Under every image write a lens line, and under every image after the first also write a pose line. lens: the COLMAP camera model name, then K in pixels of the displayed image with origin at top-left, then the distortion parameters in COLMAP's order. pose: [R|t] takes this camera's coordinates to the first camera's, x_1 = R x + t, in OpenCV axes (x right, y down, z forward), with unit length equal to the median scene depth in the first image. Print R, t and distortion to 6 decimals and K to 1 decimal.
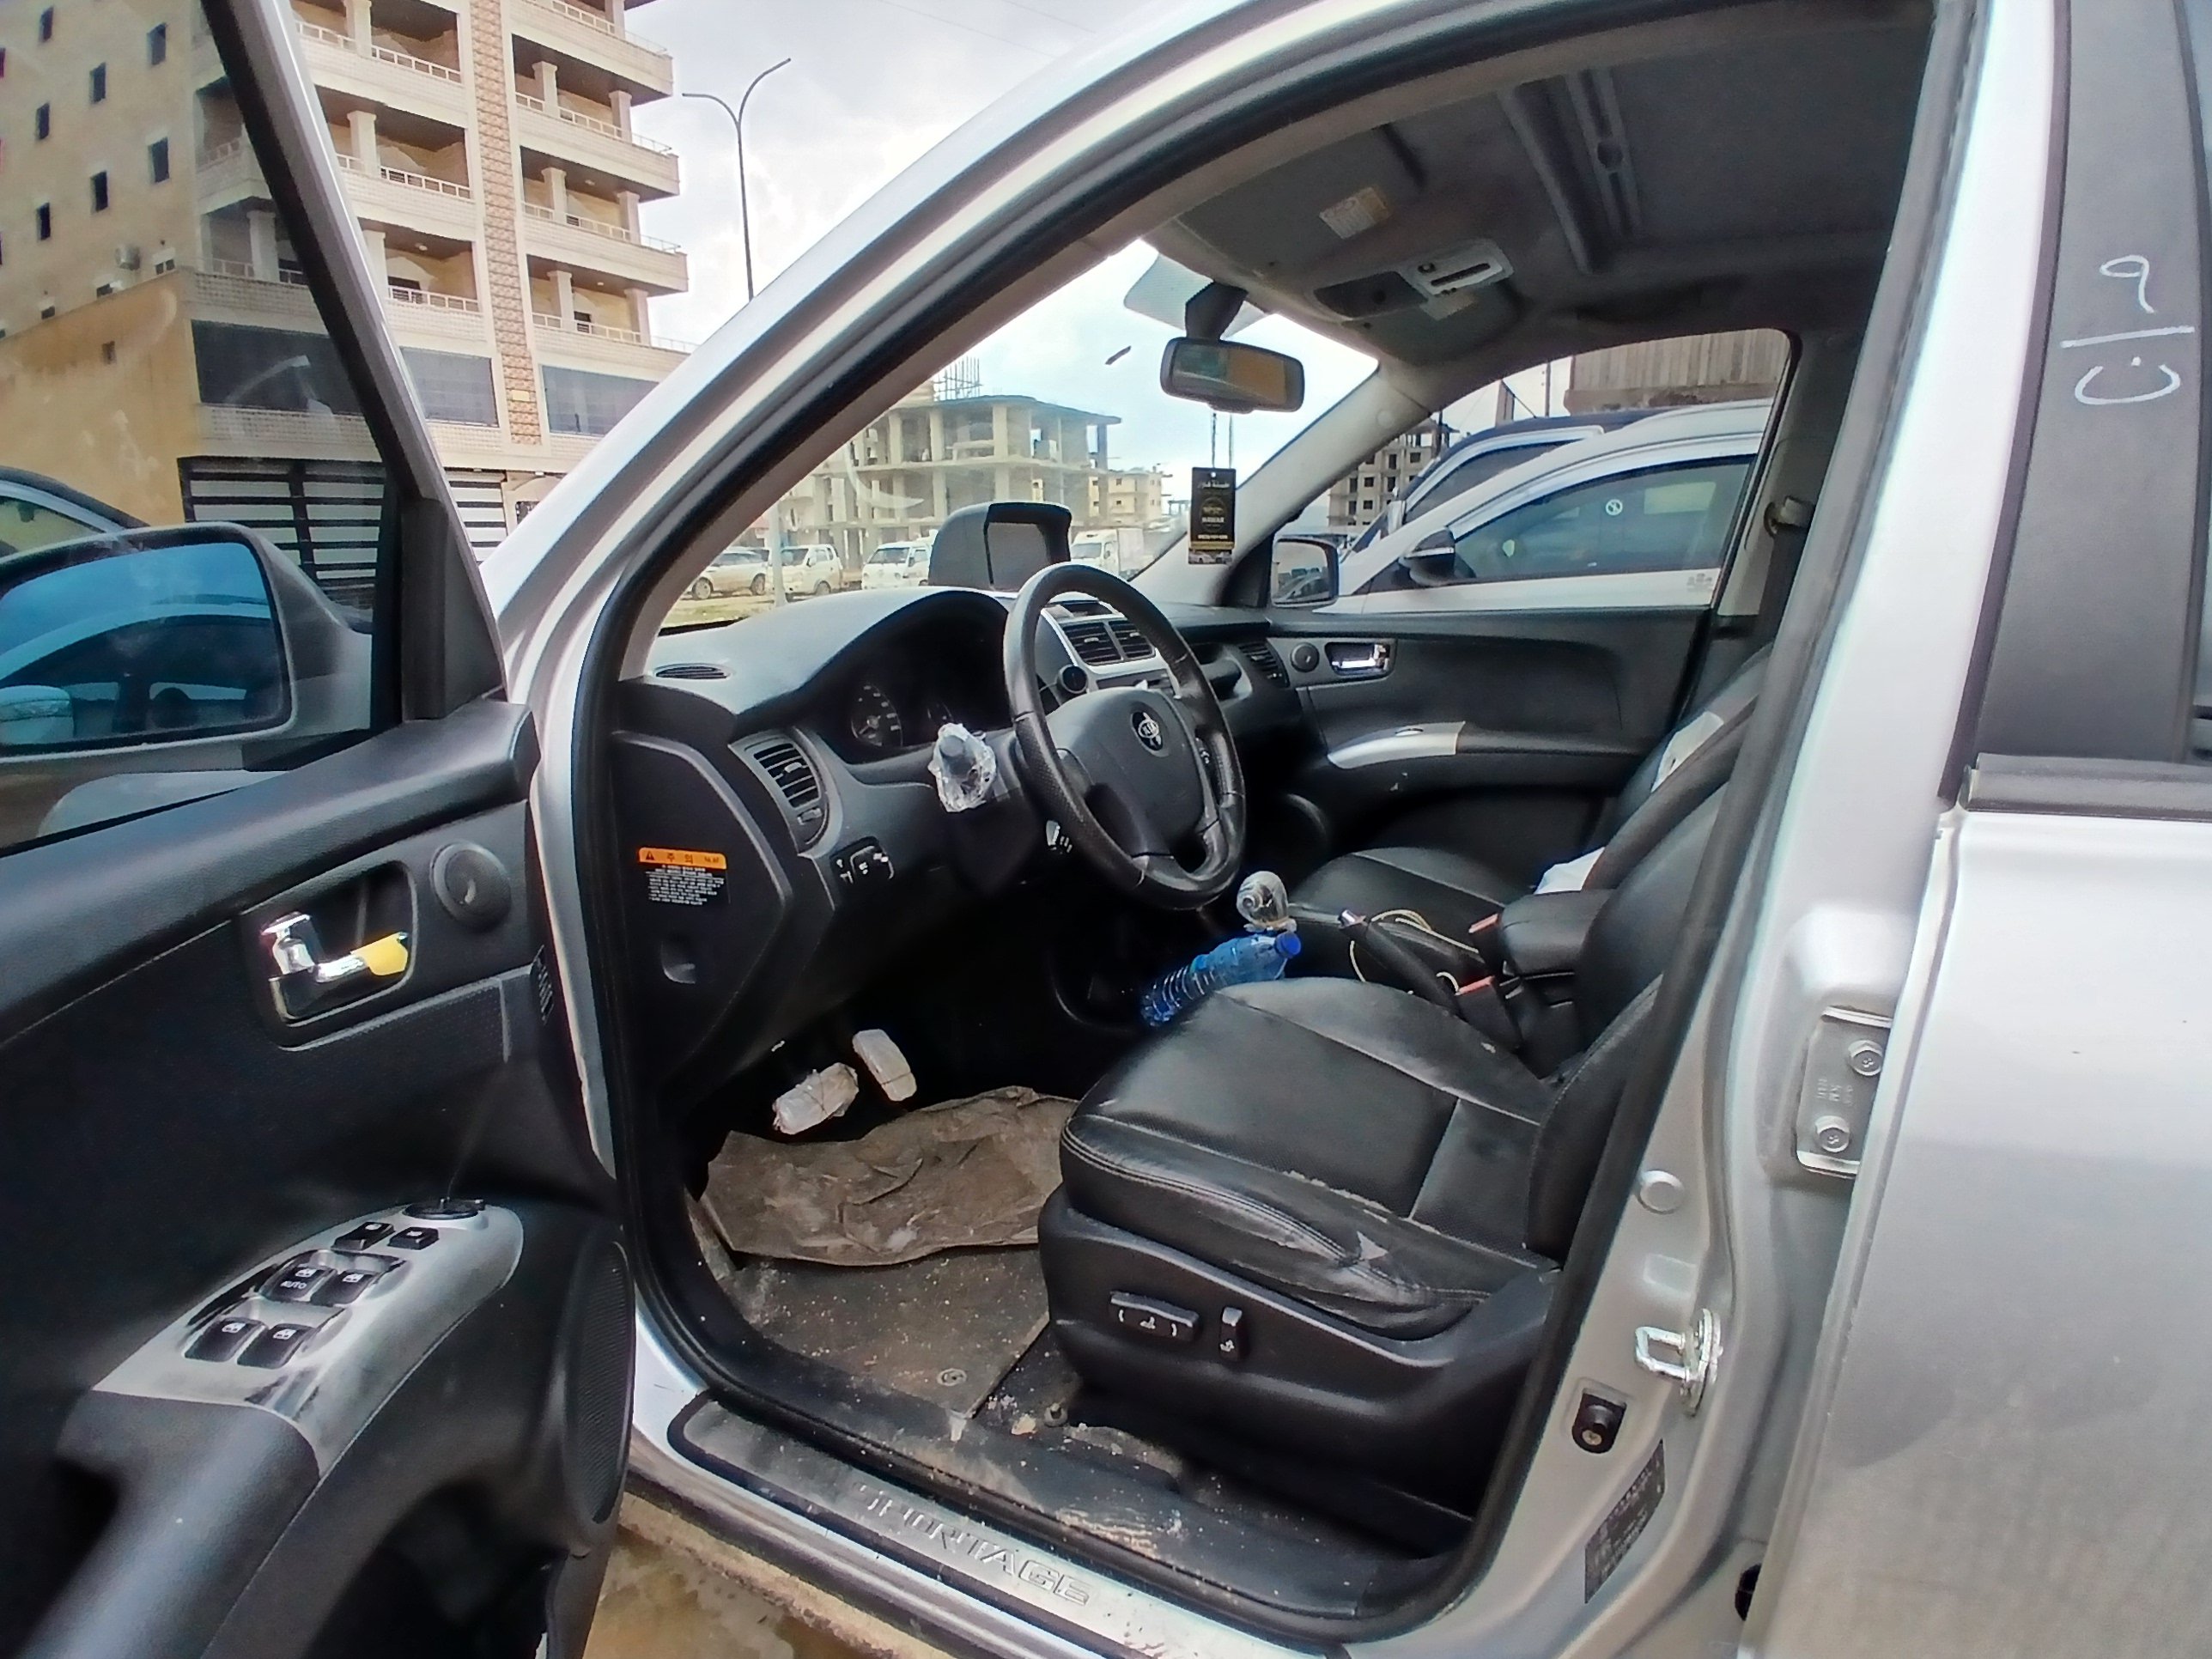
lens RADIAL K [[1125.0, 0, 1143.6], [0, 1125.0, 841.7], [0, 0, 1]] dist [-0.021262, -0.034559]
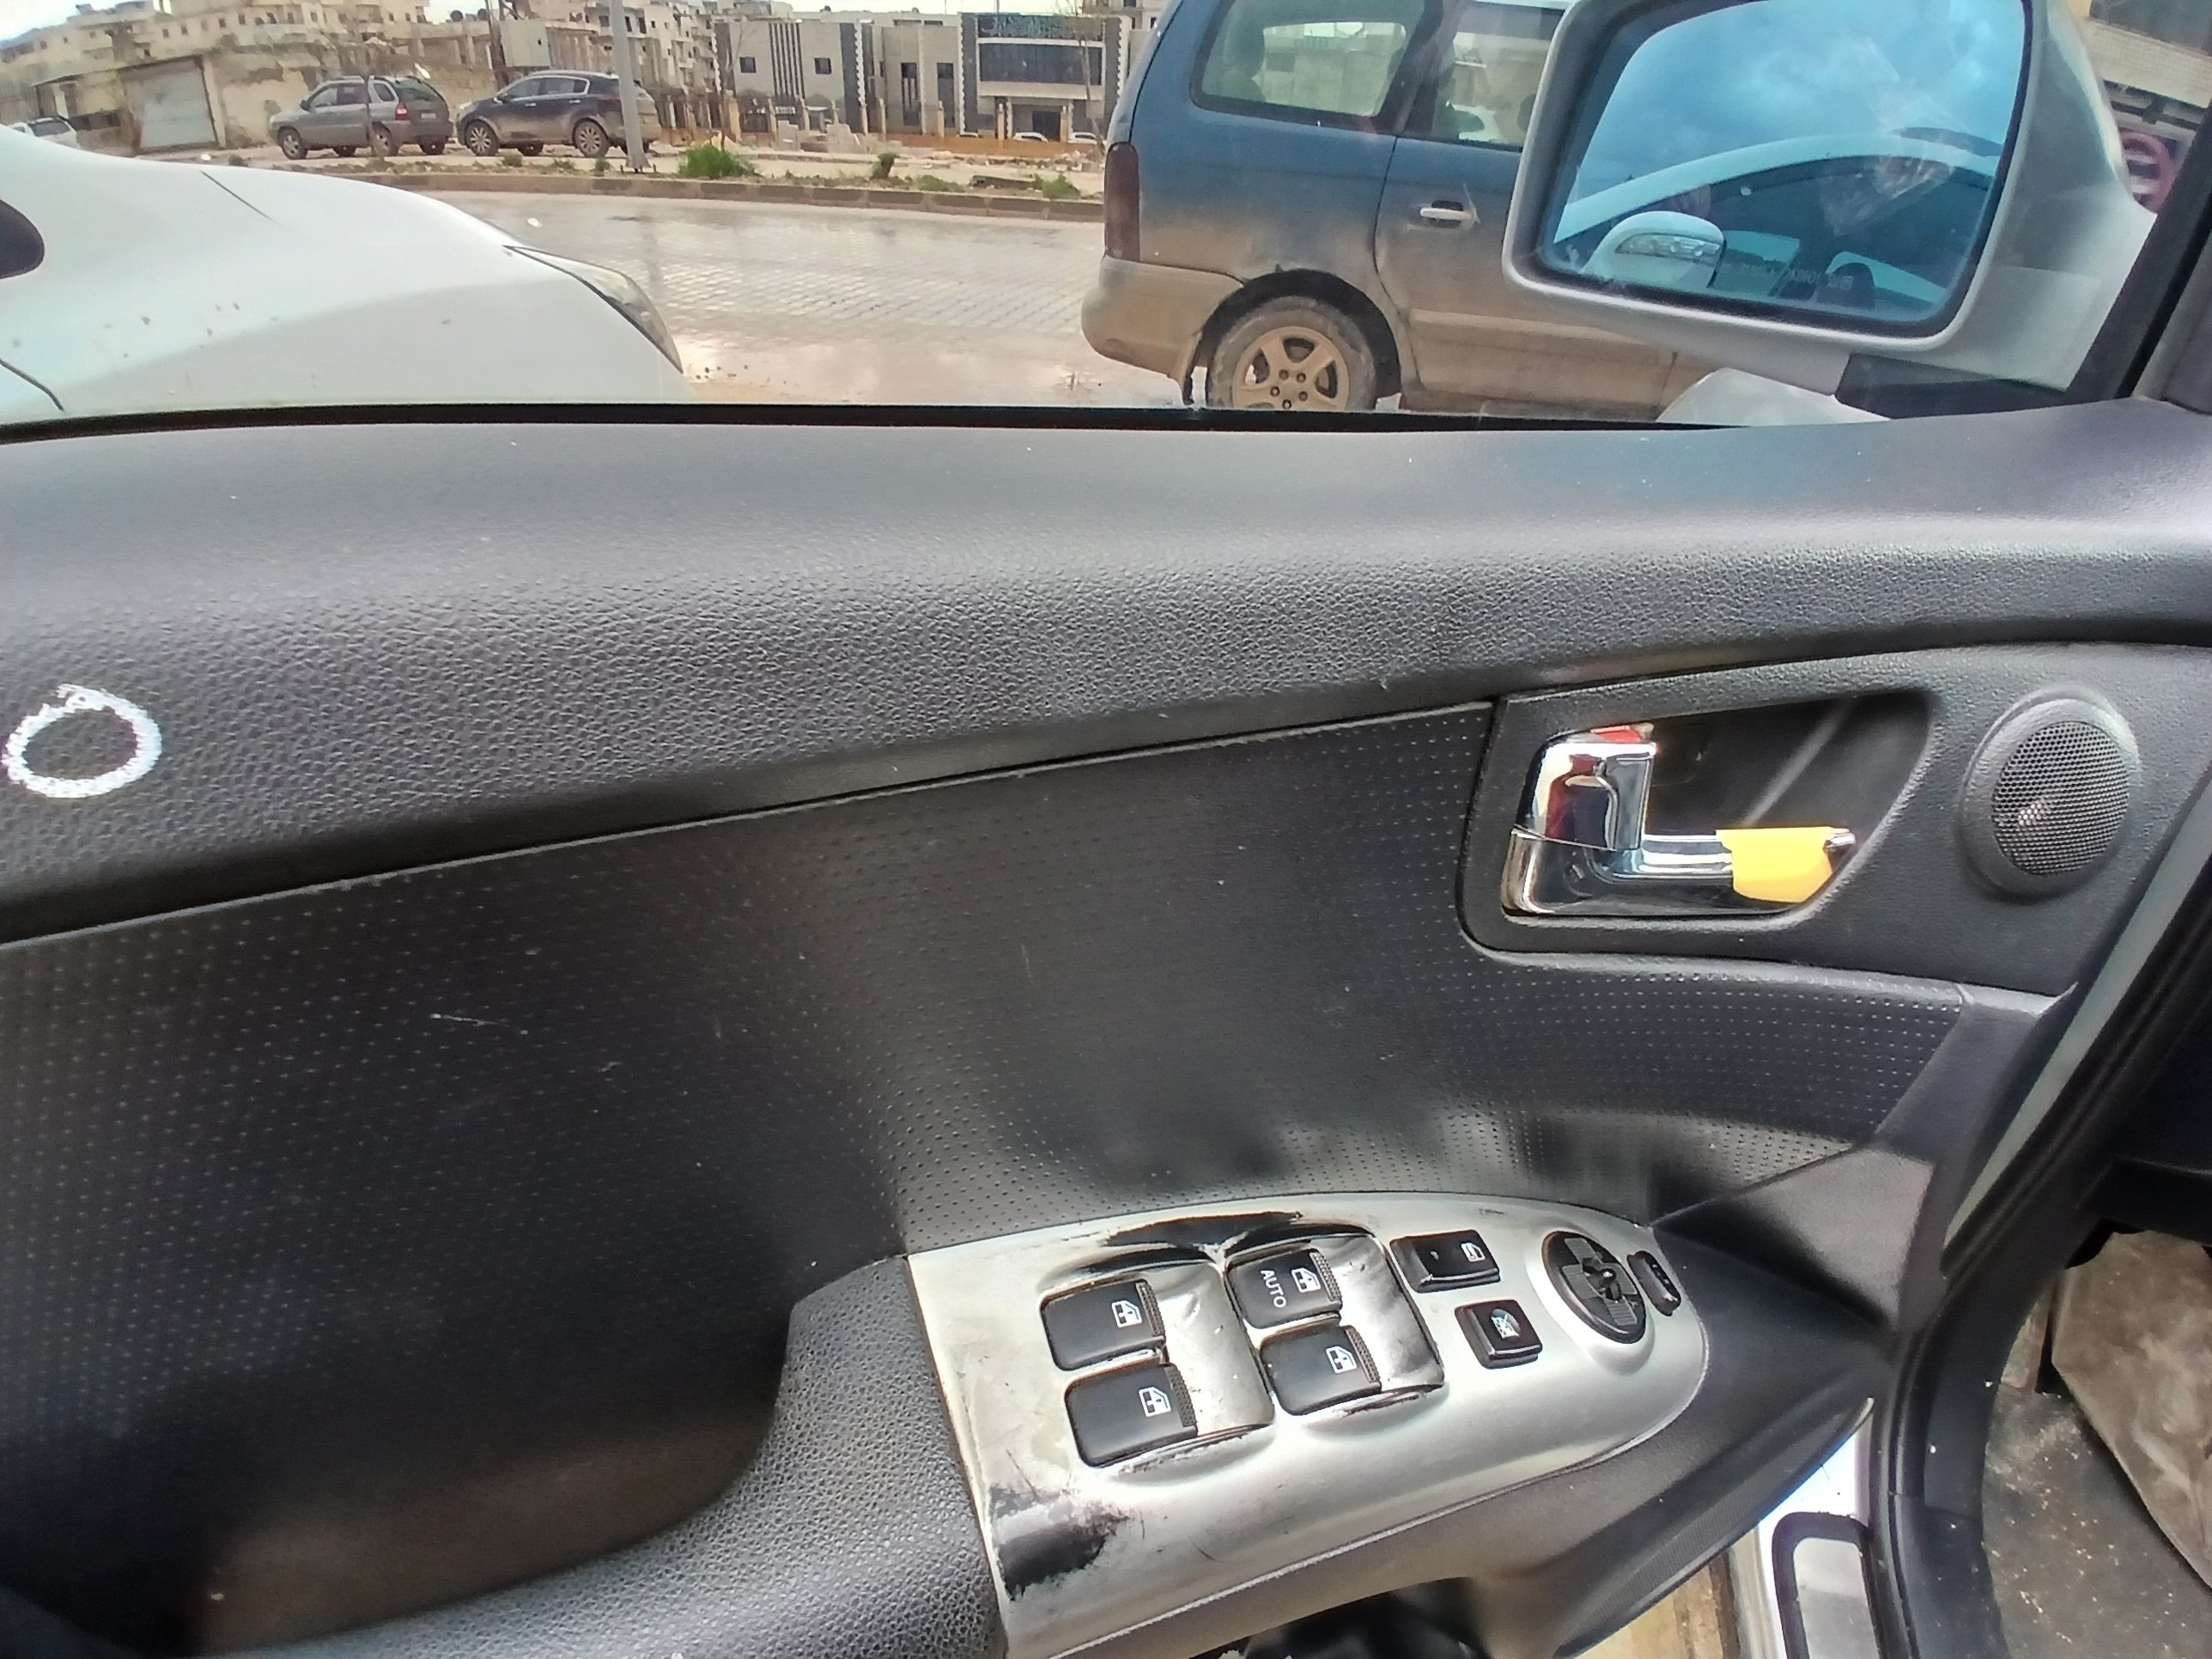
lens RADIAL K [[1125.0, 0, 1143.6], [0, 1125.0, 841.7], [0, 0, 1]] dist [-0.021262, -0.034559]
pose [[0.239923, 0.555014, -0.796490, -0.310070], [-0.293178, 0.823570, 0.485571, -0.047675], [0.925464, 0.117014, 0.360312, 0.471363]]
